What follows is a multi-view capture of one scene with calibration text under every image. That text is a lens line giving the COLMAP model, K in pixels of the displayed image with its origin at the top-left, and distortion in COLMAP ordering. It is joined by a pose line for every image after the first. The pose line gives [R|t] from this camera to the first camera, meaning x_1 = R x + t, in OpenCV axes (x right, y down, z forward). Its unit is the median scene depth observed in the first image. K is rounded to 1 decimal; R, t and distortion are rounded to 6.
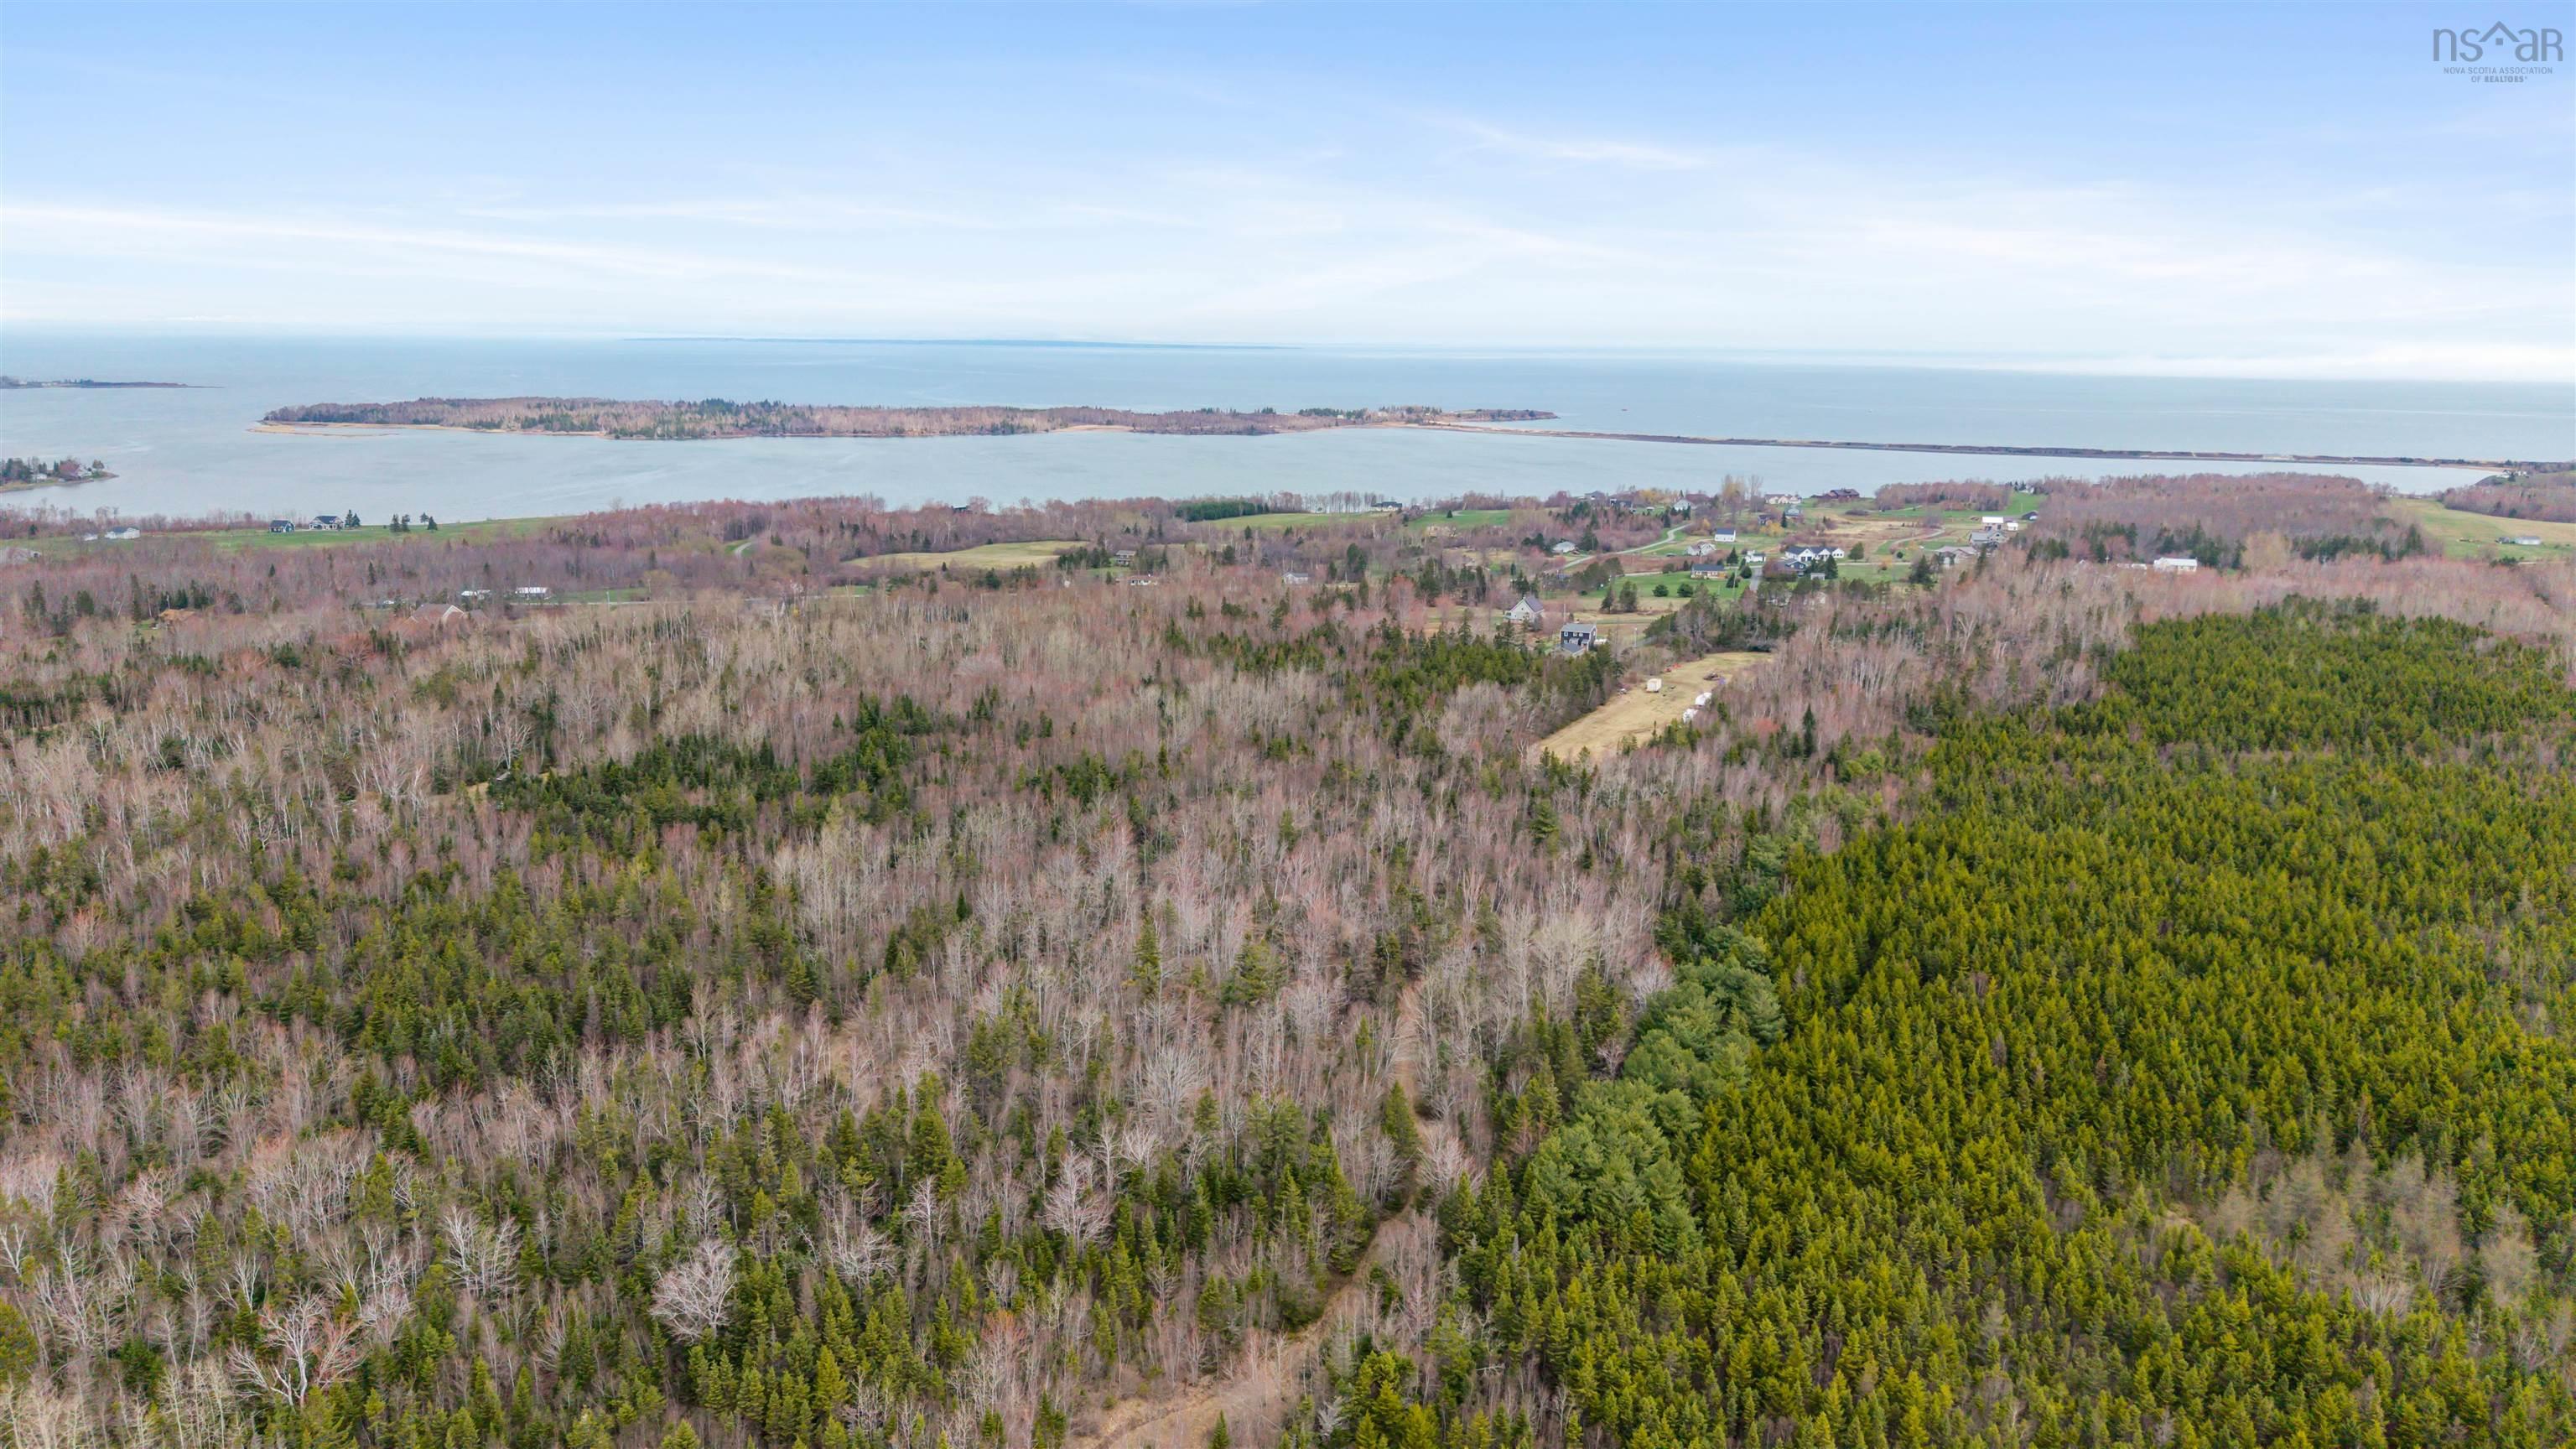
lens RADIAL K [[1720.8, 0, 1288.0], [0, 1720.8, 724.5], [0, 0, 1]] dist [0.042150, -0.030538]
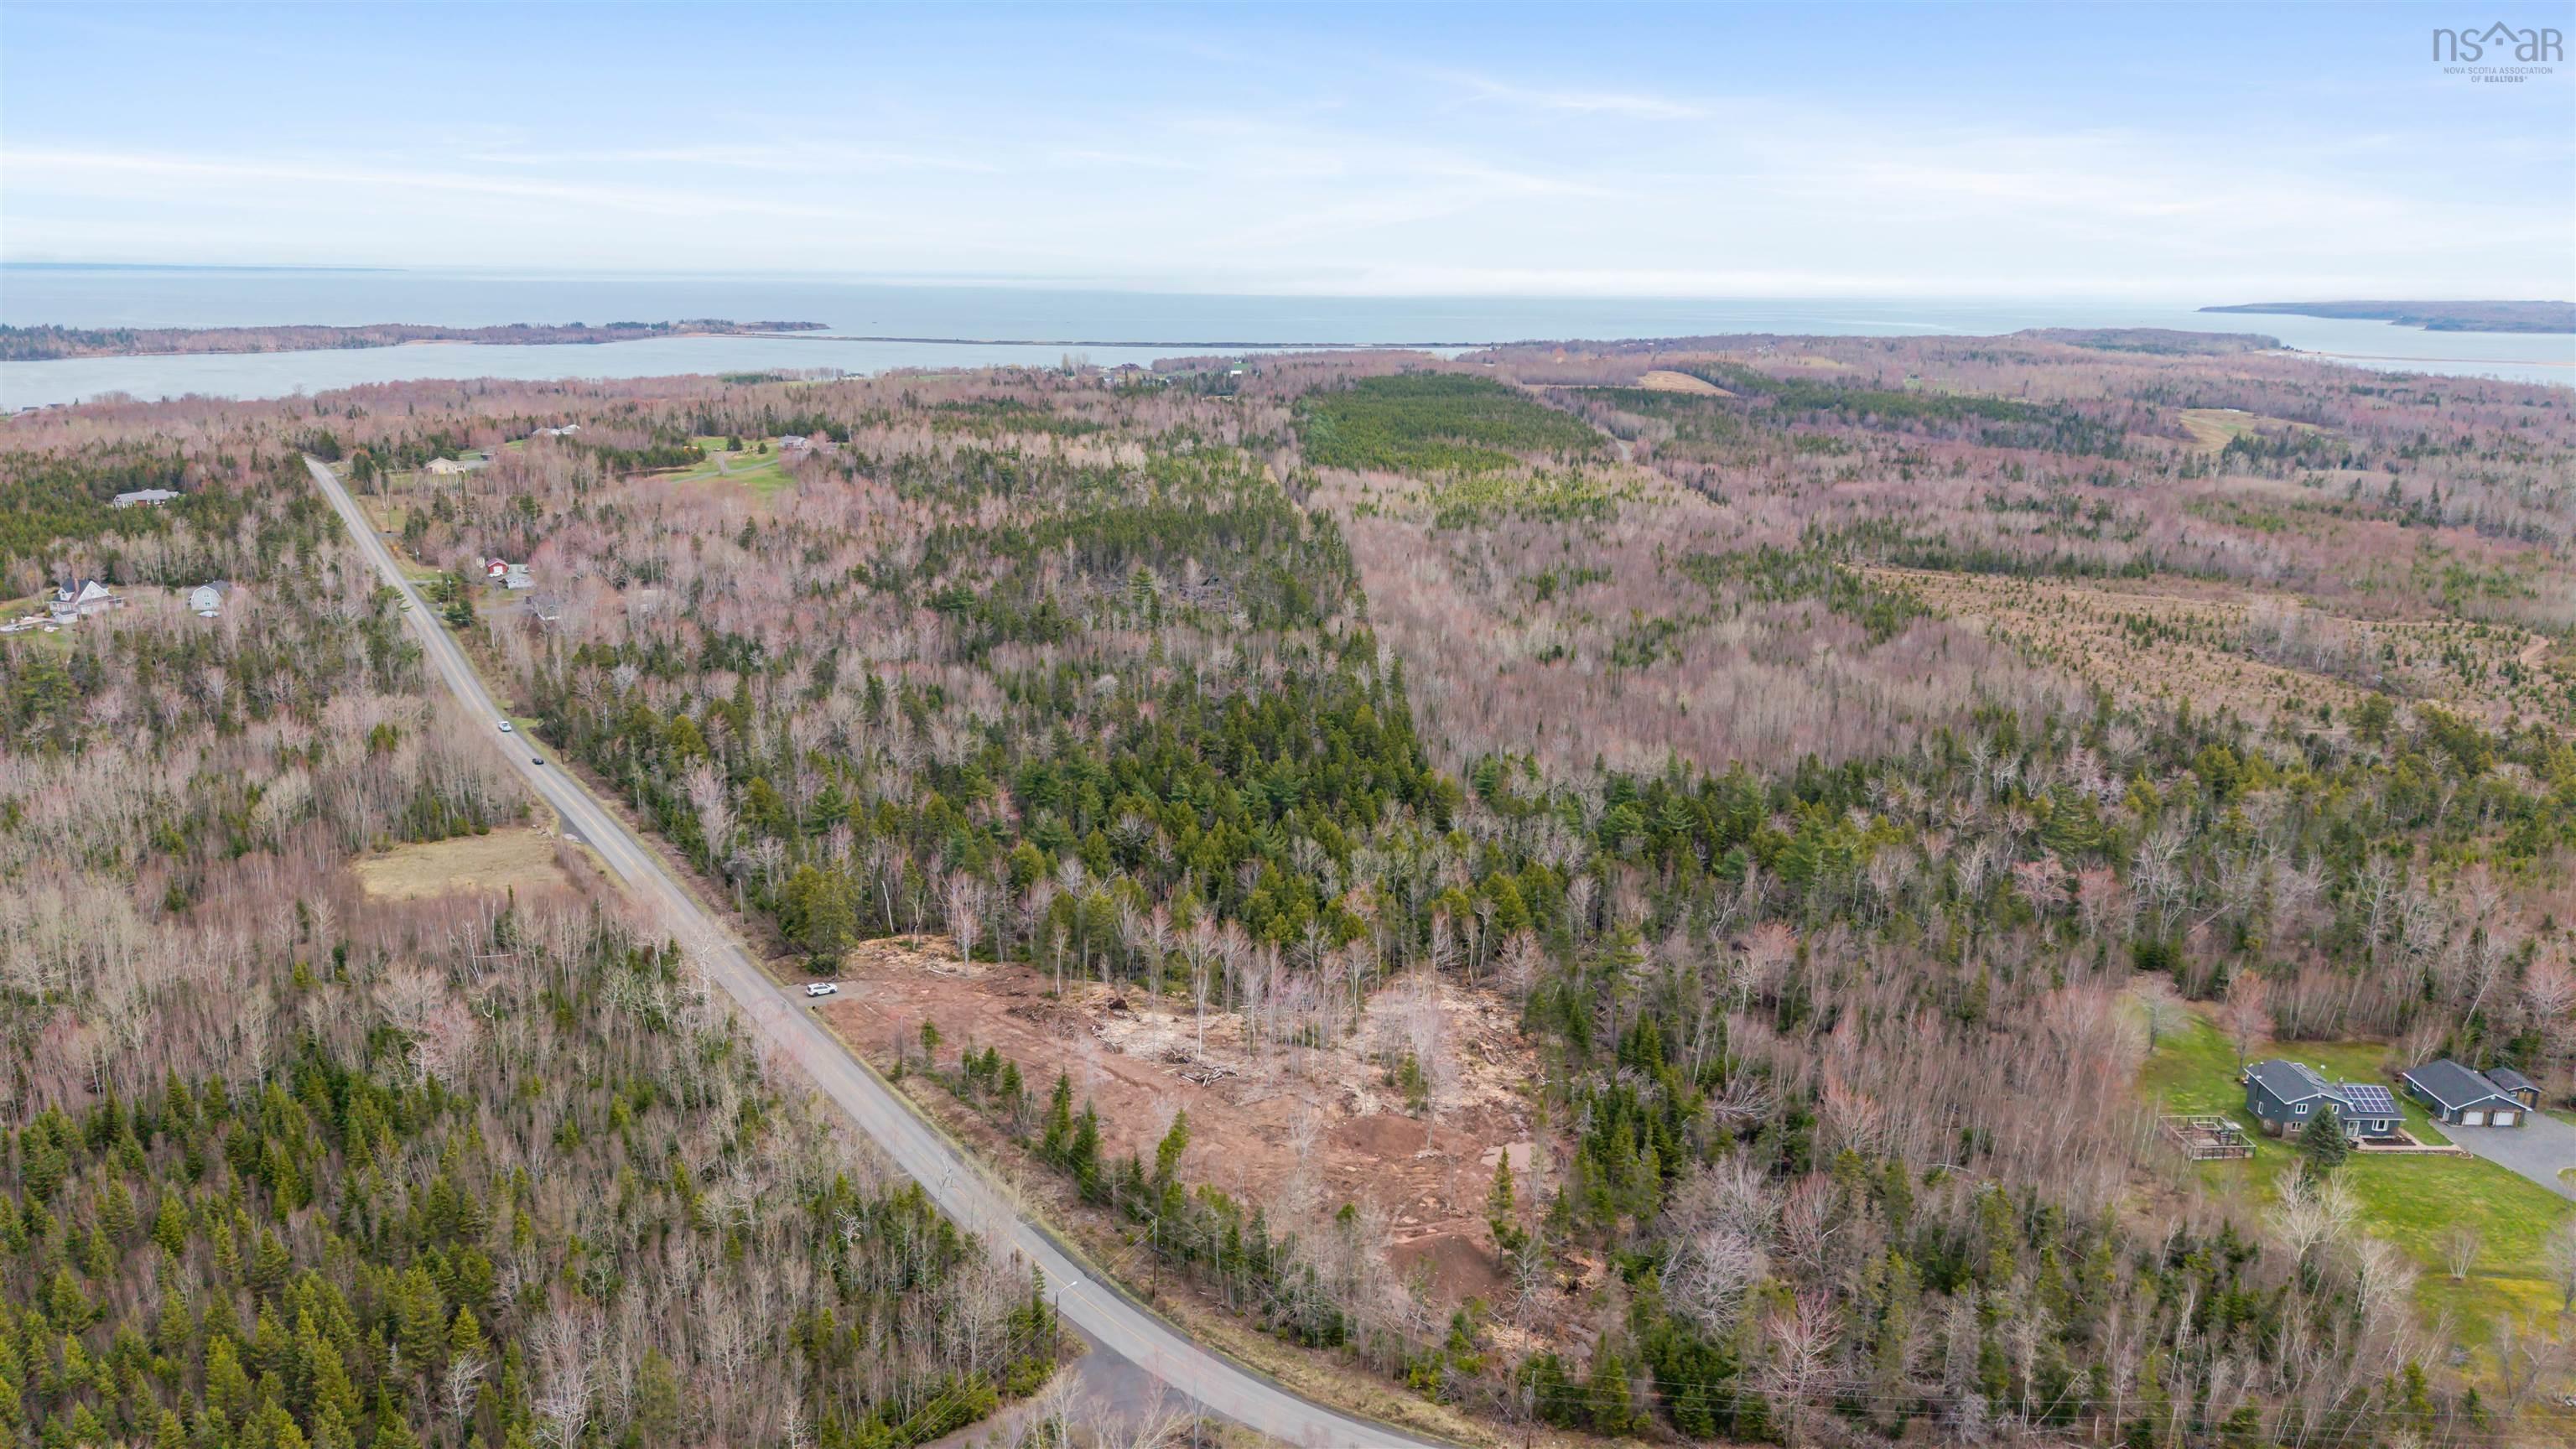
lens RADIAL K [[1764.4, 0, 1285.7], [0, 1764.4, 716.4], [0, 0, 1]] dist [0.031745, -0.035066]
pose [[0.884714, -0.117609, 0.451053, -0.327089], [0.103282, 0.993055, 0.056350, 0.111005], [-0.454547, -0.003268, 0.890717, -0.492578]]
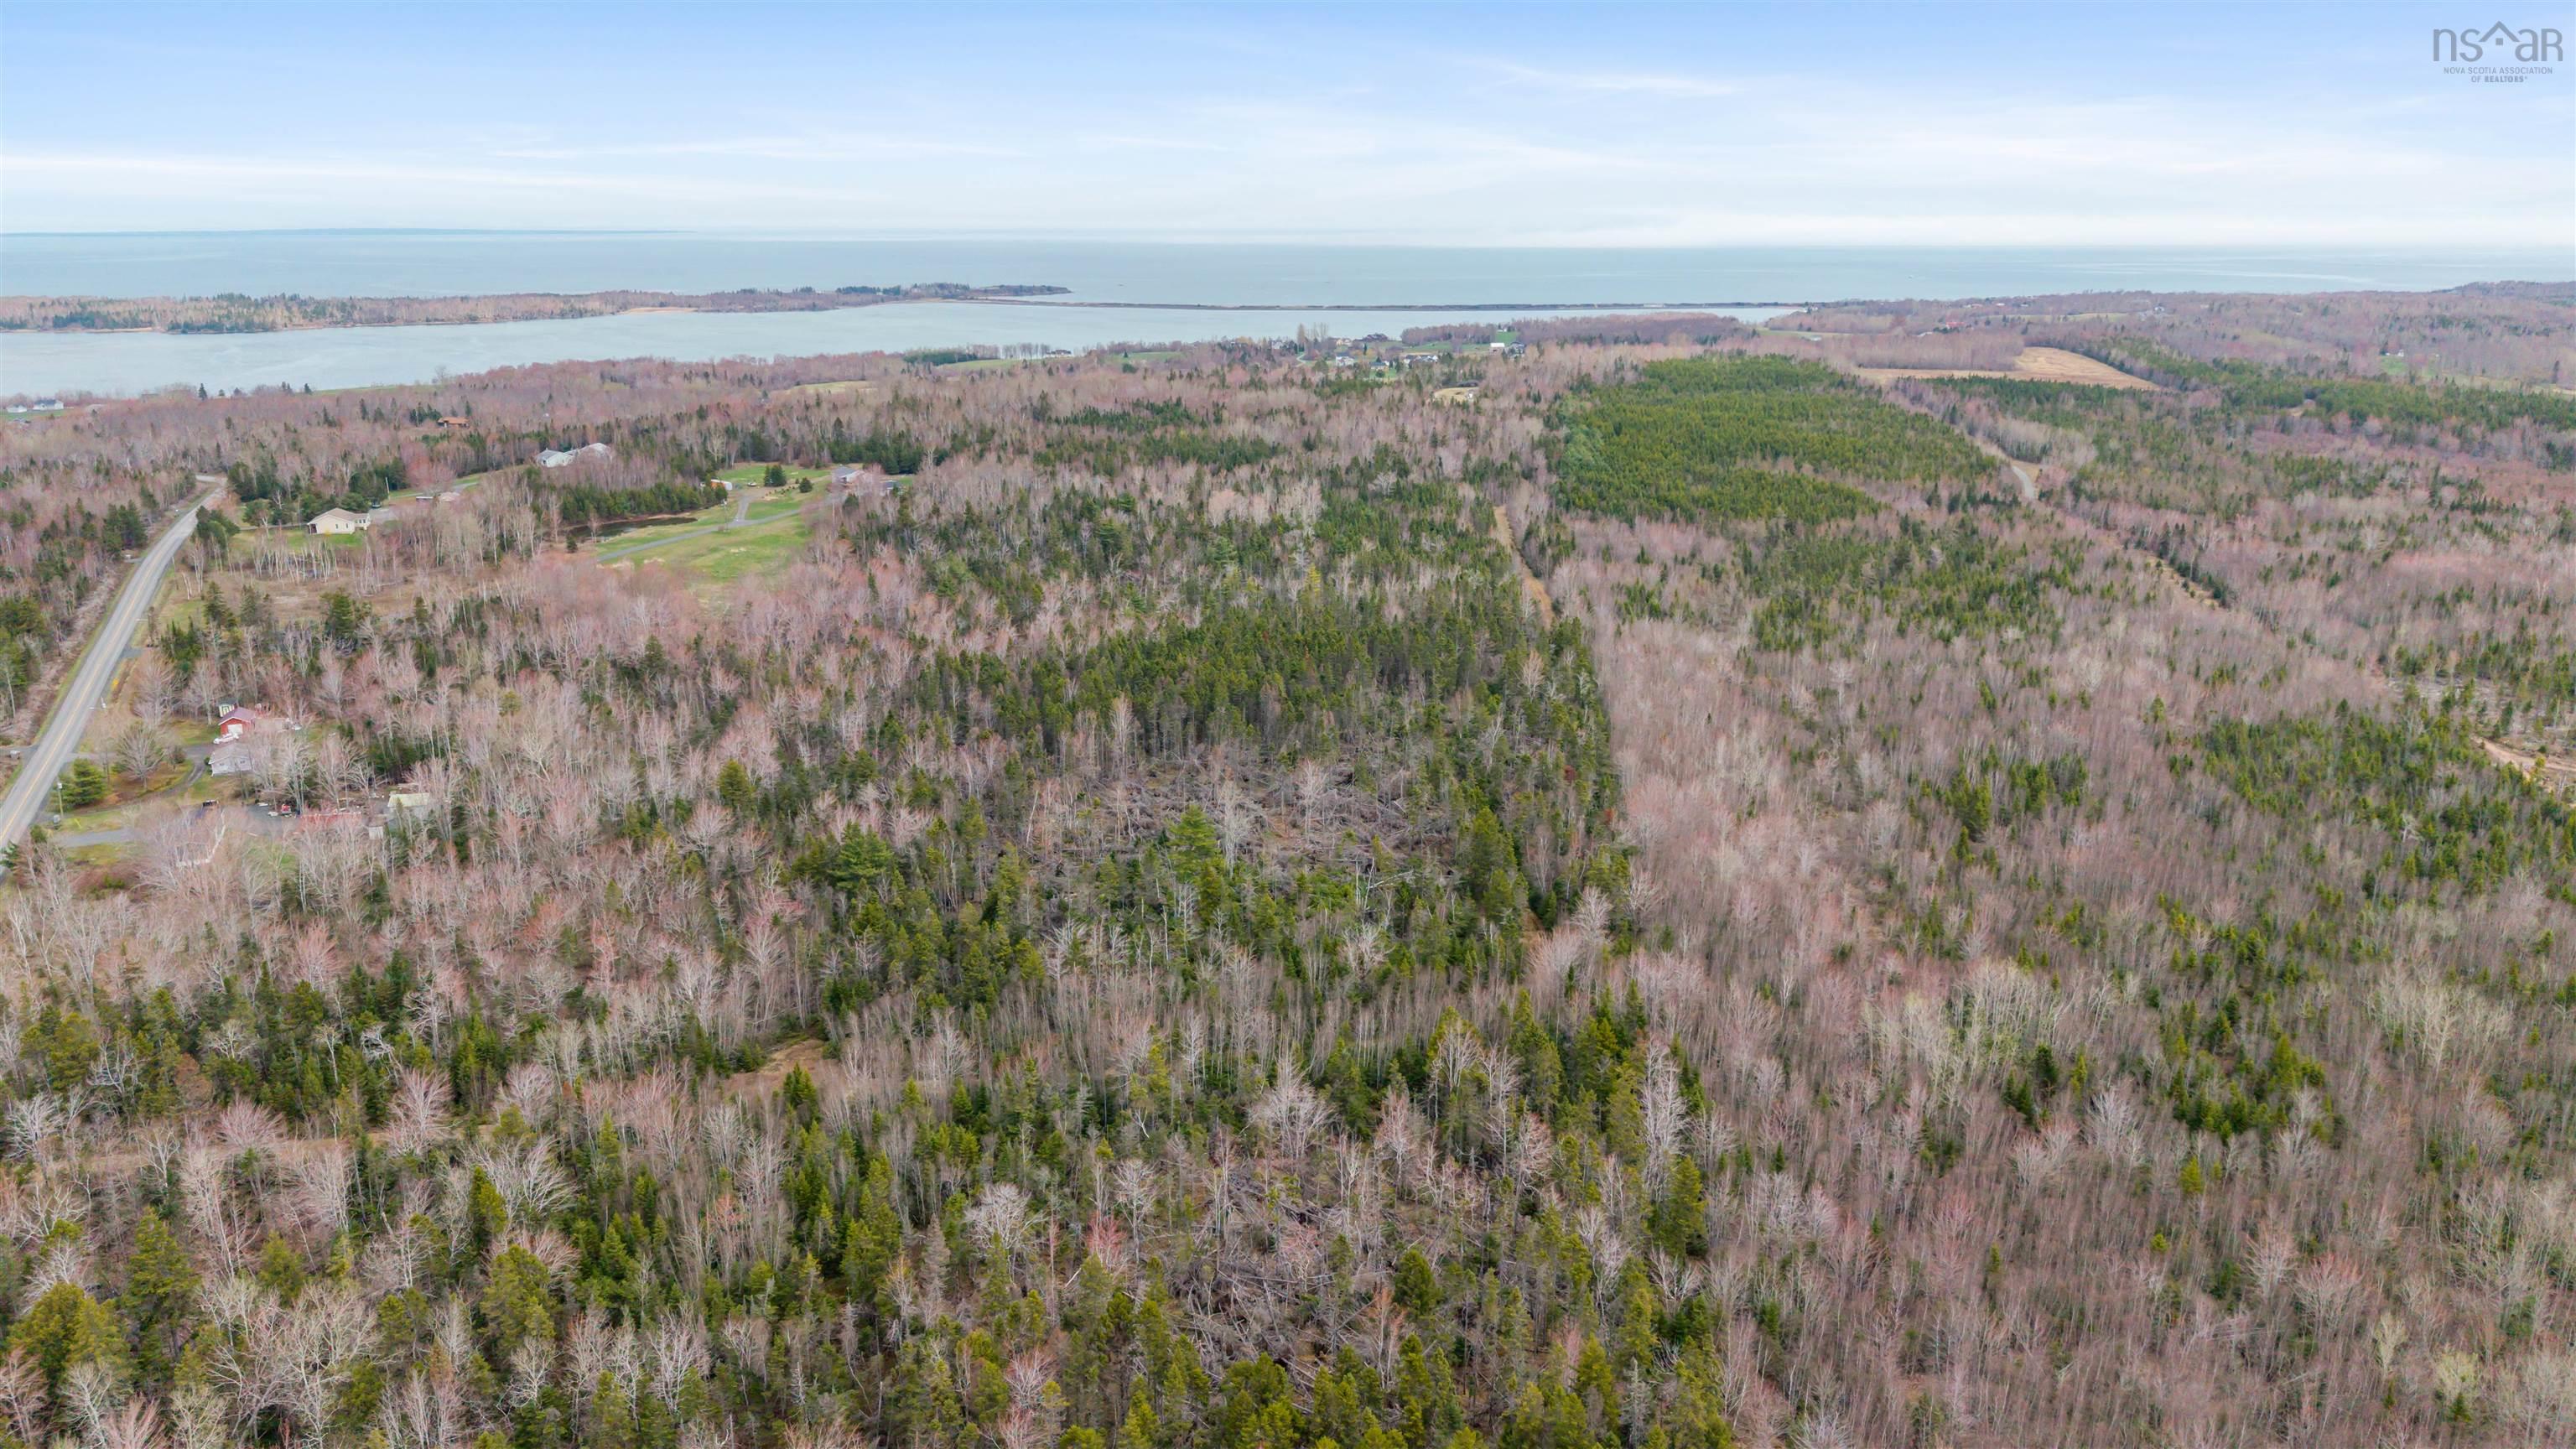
lens RADIAL K [[1811.7, 0, 1275.4], [0, 1811.7, 720.8], [0, 0, 1]] dist [0.024568, -0.024795]
pose [[0.946871, -0.099076, 0.305972, -0.227539], [0.083758, 0.994504, 0.062827, 0.072814], [-0.310515, -0.033862, 0.949965, -0.329922]]
